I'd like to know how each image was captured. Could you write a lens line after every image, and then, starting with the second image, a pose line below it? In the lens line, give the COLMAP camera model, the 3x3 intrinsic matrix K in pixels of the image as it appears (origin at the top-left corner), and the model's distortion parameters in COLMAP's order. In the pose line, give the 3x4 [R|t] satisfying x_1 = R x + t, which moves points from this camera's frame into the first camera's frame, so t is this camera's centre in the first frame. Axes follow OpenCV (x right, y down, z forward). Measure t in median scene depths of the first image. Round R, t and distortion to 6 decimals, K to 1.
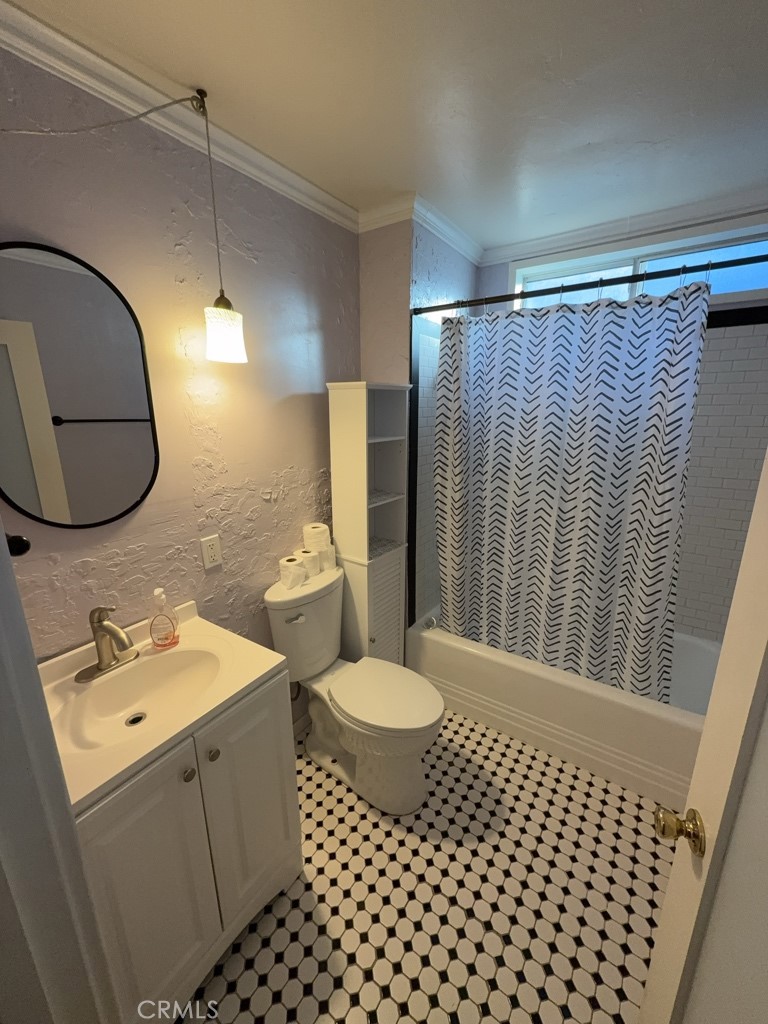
lens RADIAL K [[409.8, 0, 384.7], [0, 409.8, 511.8], [0, 0, 1]] dist [-0.002286, -0.000301]
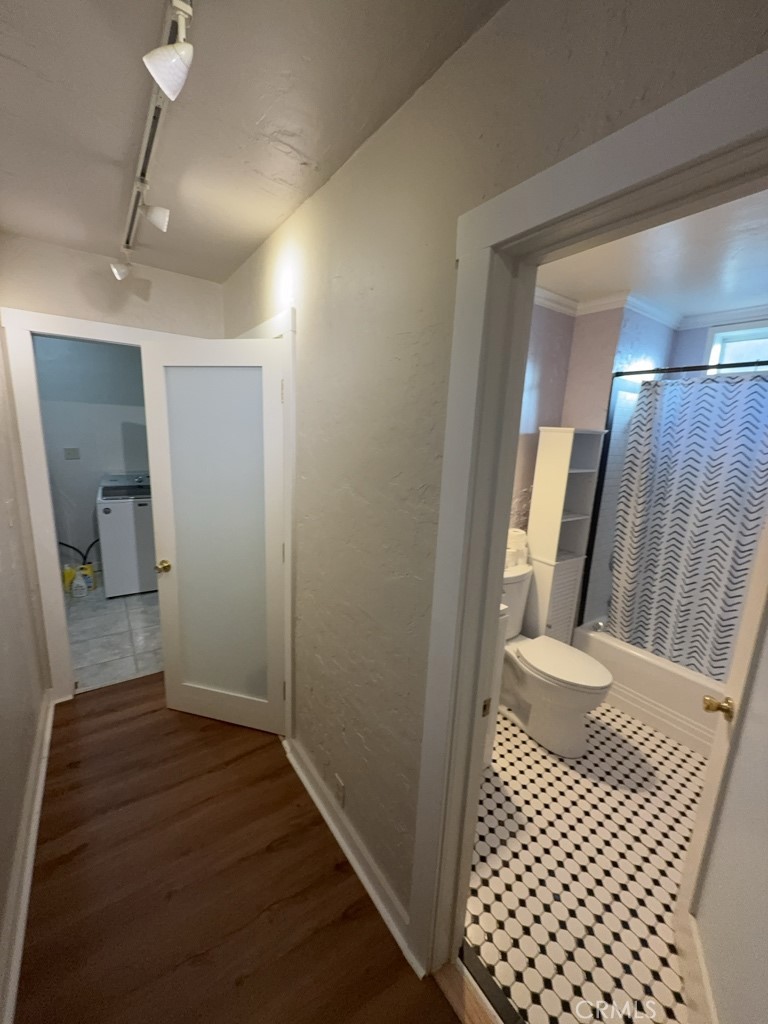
lens RADIAL K [[409.8, 0, 383.5], [0, 409.8, 512.5], [0, 0, 1]] dist [-0.002286, -0.000301]
pose [[0.937684, 0.113559, -0.328409, -0.143424], [-0.131763, 0.990710, -0.033641, 0.079680], [0.321538, 0.074816, 0.943936, -0.419470]]
